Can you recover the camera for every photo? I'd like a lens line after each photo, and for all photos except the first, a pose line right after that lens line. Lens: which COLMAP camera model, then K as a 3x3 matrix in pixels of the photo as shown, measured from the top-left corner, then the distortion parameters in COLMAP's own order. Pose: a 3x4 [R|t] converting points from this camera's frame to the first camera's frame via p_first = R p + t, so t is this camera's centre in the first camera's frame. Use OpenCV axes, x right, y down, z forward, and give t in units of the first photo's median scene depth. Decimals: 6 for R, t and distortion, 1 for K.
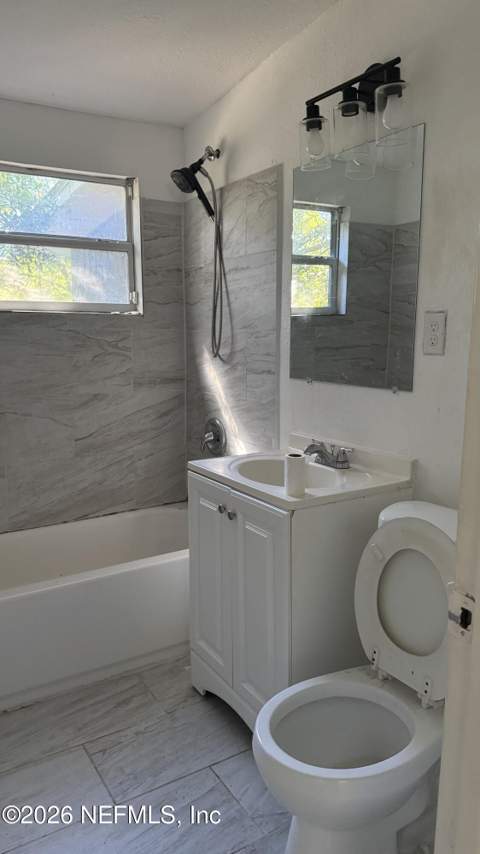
lens RADIAL K [[602.1, 0, 239.4], [0, 602.1, 433.0], [0, 0, 1]] dist [0.097715, -0.173674]
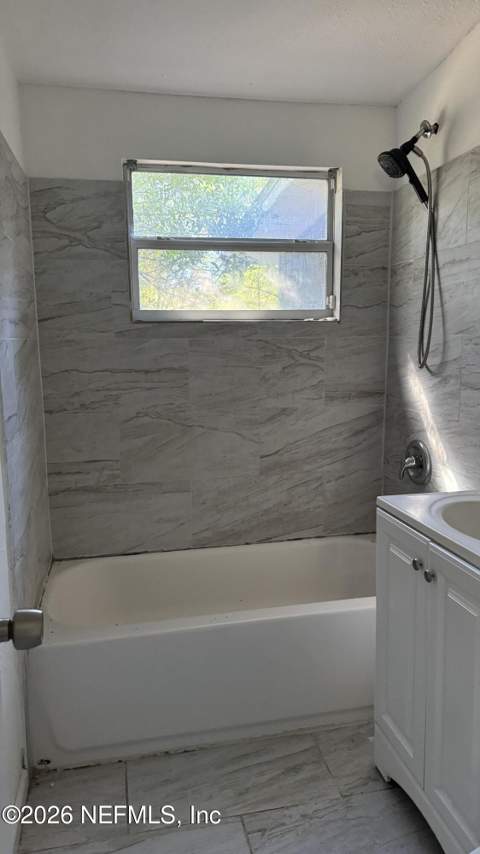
lens RADIAL K [[602.1, 0, 239.4], [0, 602.1, 433.0], [0, 0, 1]] dist [0.097715, -0.173674]
pose [[0.941678, 0.038829, -0.334269, 0.007046], [-0.041690, 0.999130, -0.001386, -0.023042], [0.333924, 0.015240, 0.942477, 0.115488]]
